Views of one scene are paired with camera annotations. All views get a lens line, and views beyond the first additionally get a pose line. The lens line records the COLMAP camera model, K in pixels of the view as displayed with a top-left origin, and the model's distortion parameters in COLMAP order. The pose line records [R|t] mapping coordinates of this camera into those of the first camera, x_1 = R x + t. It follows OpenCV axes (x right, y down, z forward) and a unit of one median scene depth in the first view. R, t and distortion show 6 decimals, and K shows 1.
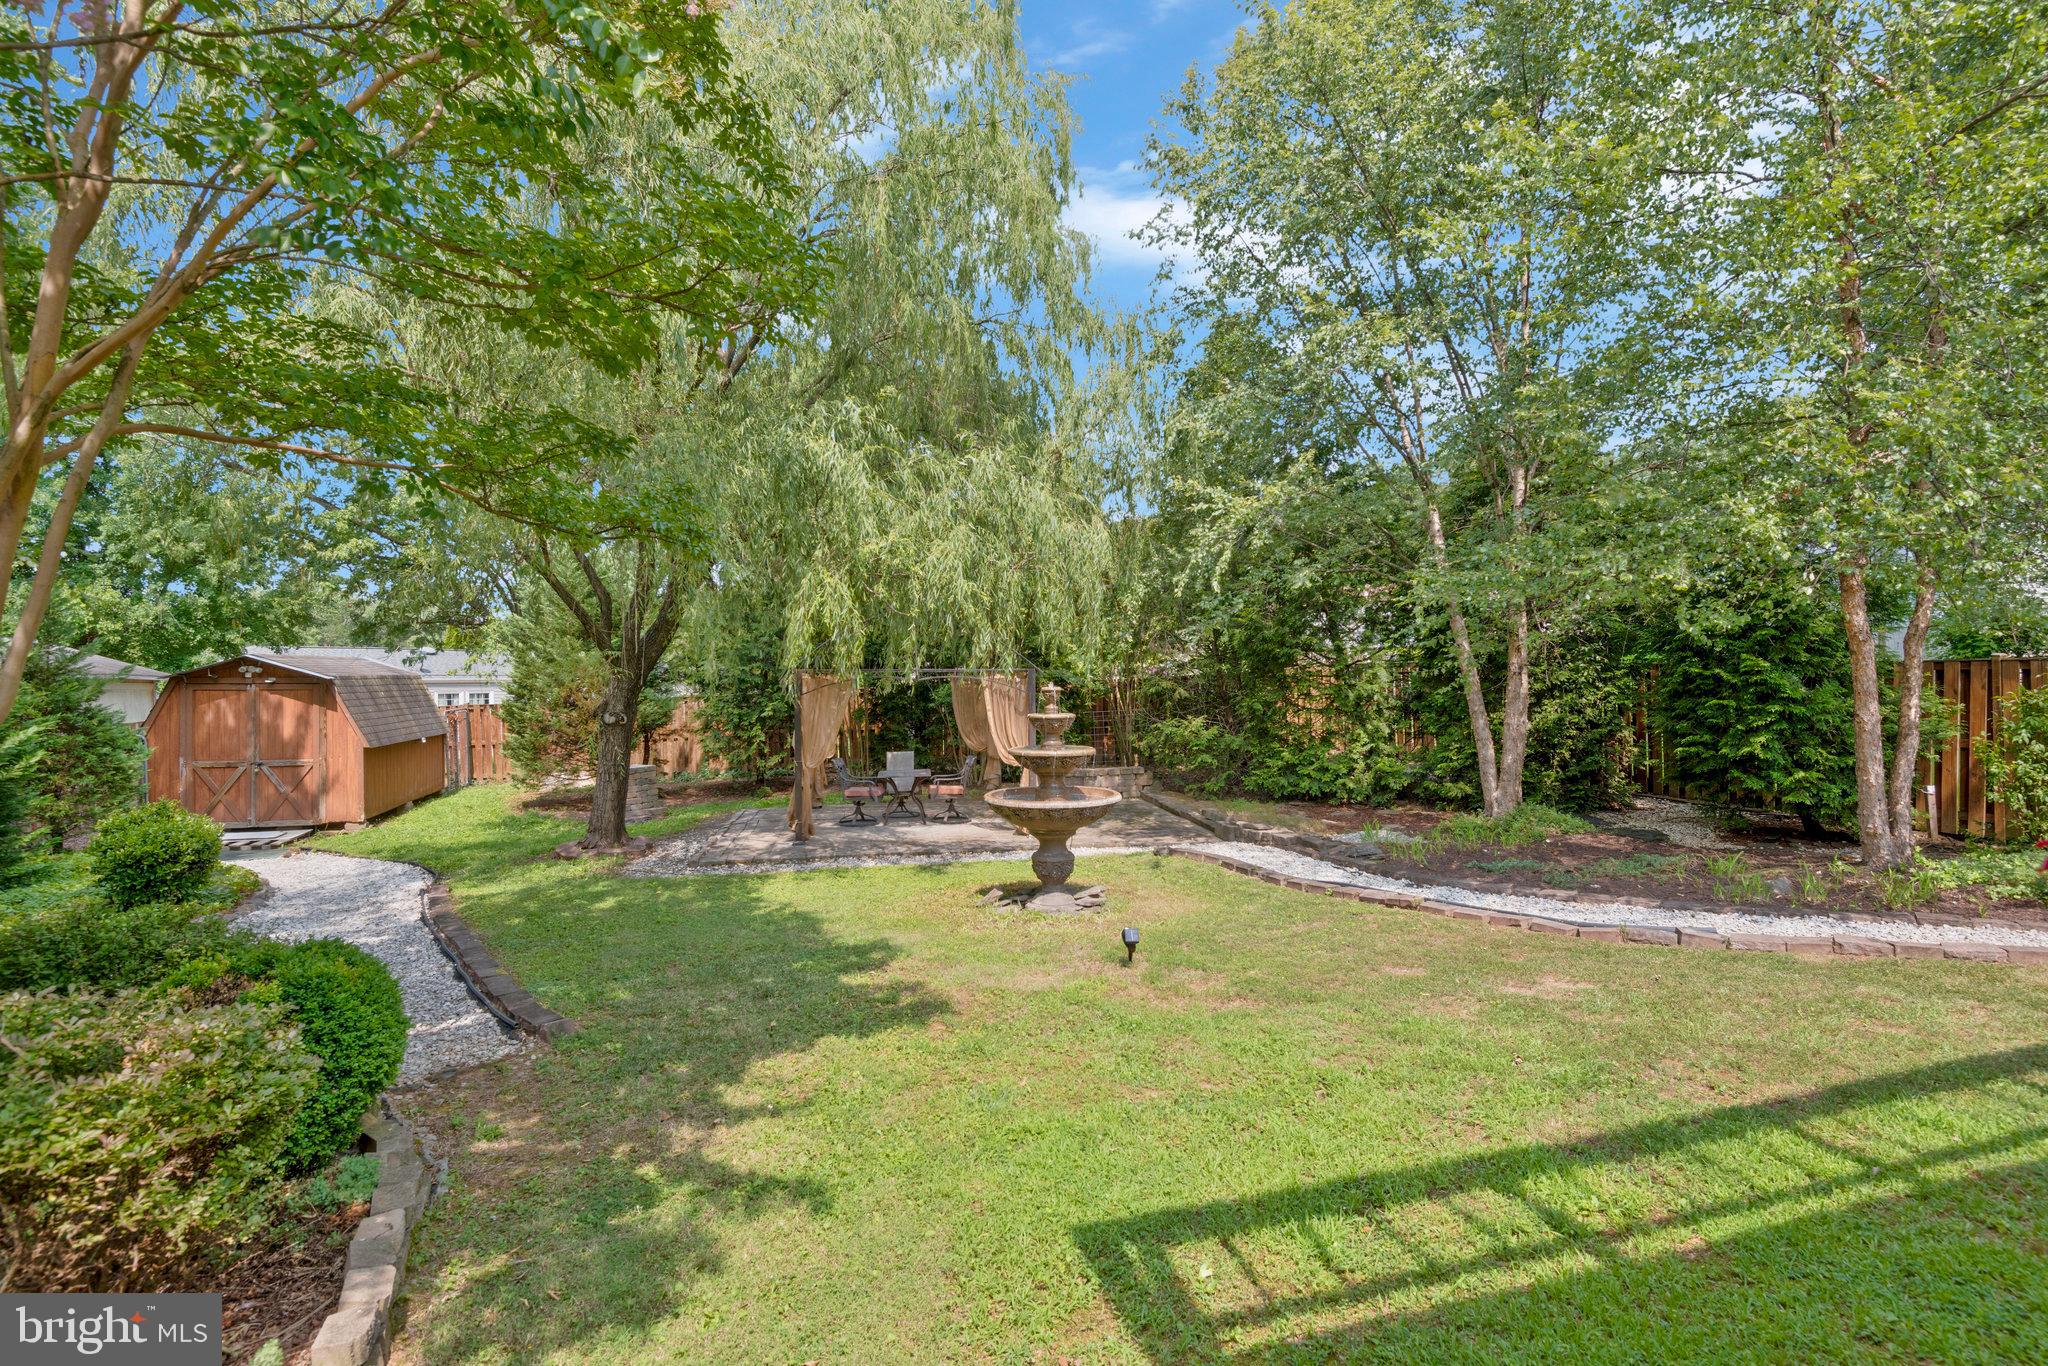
lens RADIAL K [[1036.1, 0, 1032.8], [0, 1036.1, 678.2], [0, 0, 1]] dist [0.045225, -0.035346]
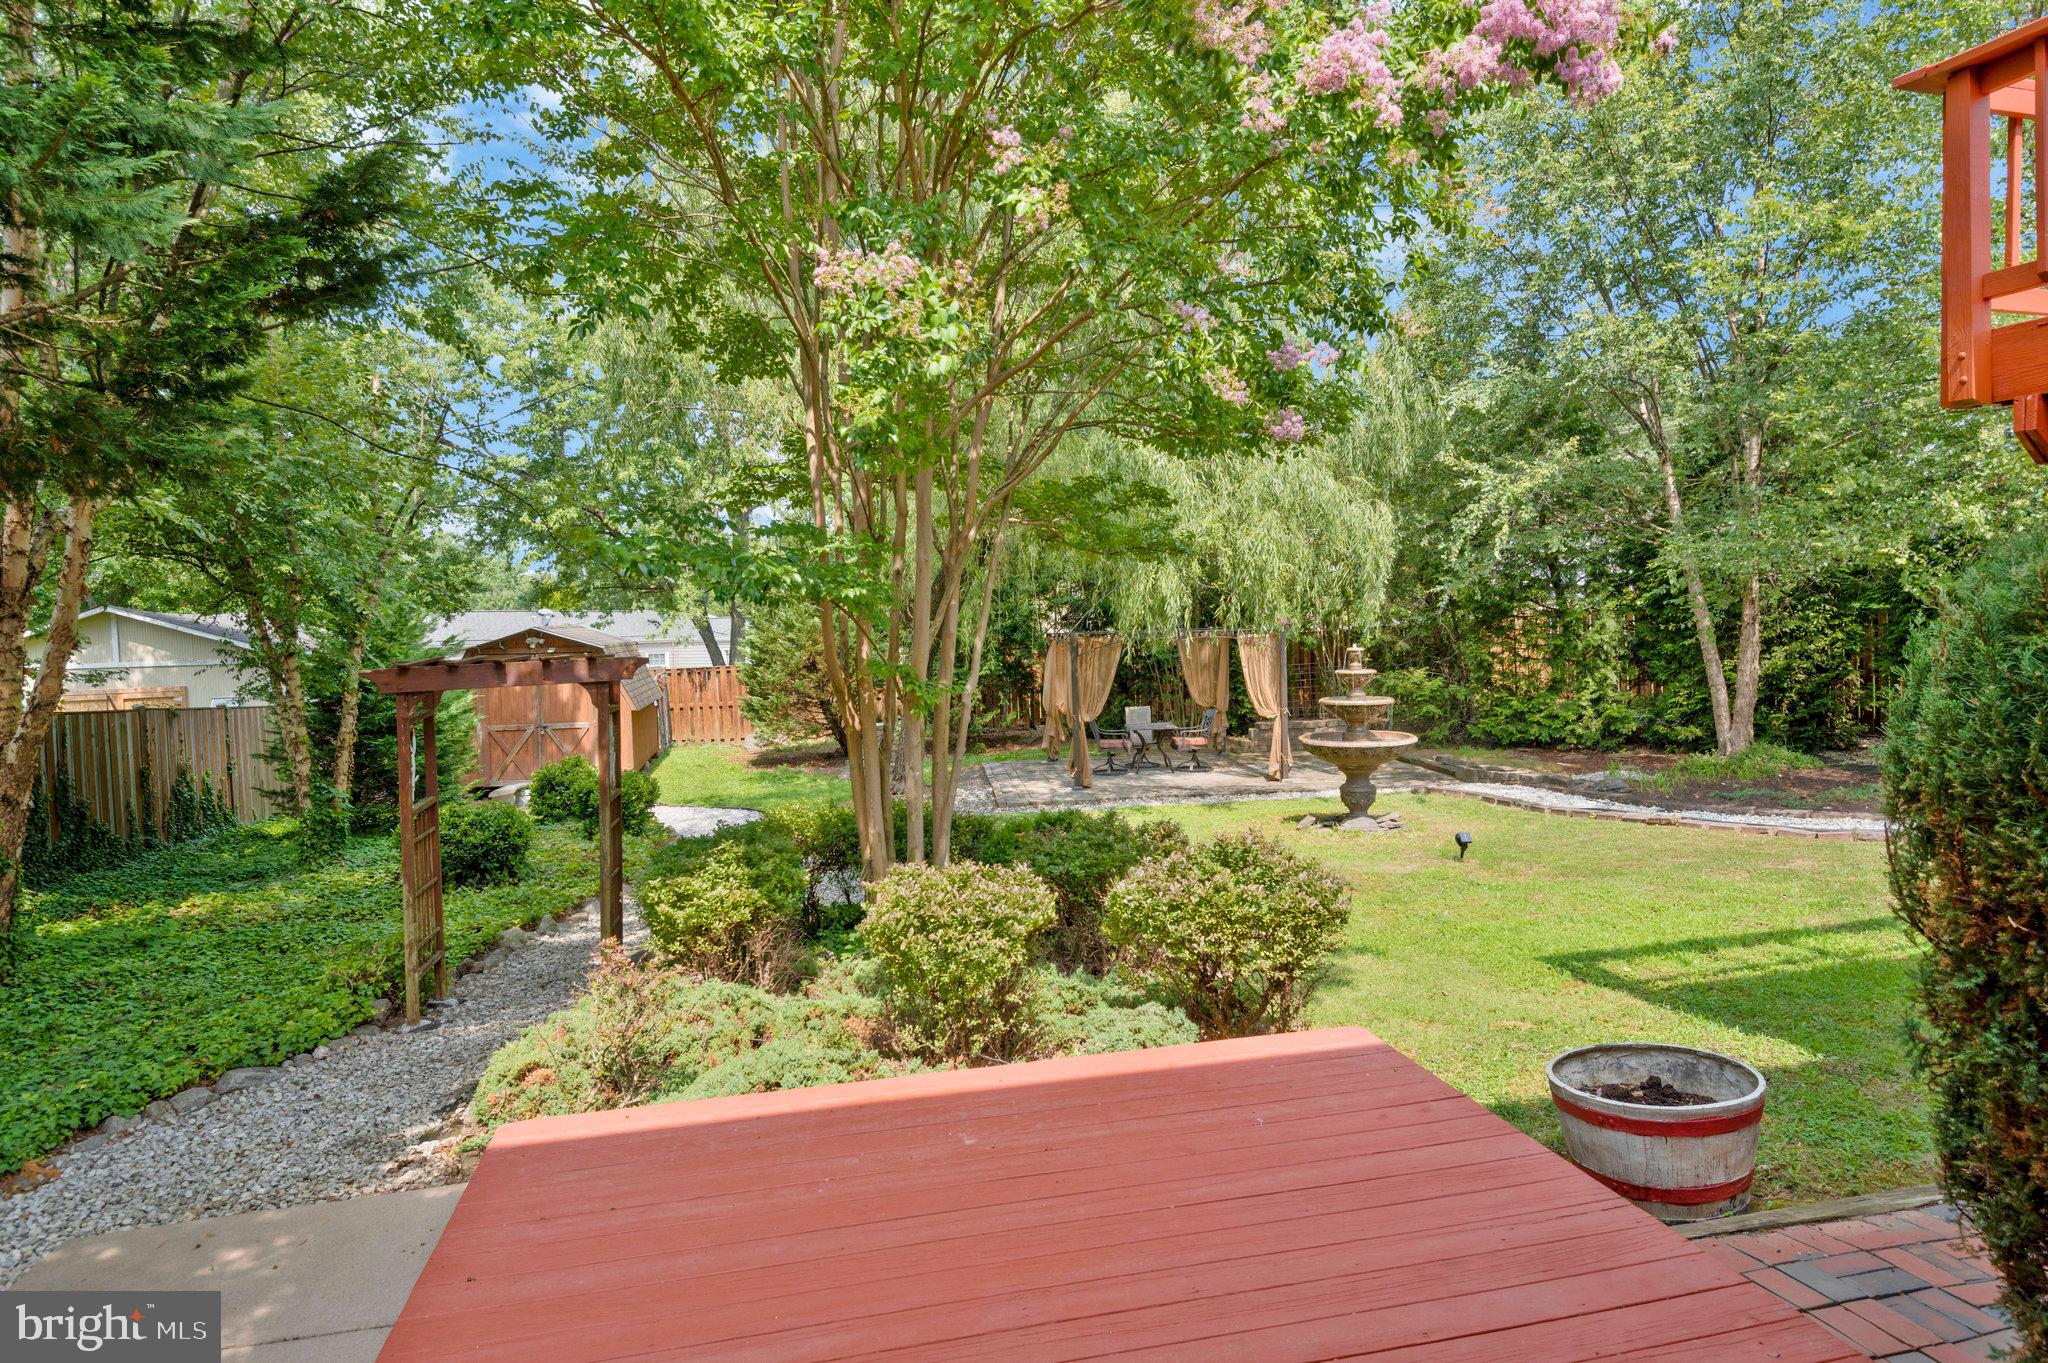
lens RADIAL K [[1226.5, 0, 1024.0], [0, 1226.5, 681.5], [0, 0, 1]] dist [0.017793, -0.017173]
pose [[0.997190, -0.017495, -0.072836, -0.172420], [0.020875, 0.998727, 0.045917, -0.016636], [0.071940, -0.047309, 0.996286, -0.290605]]
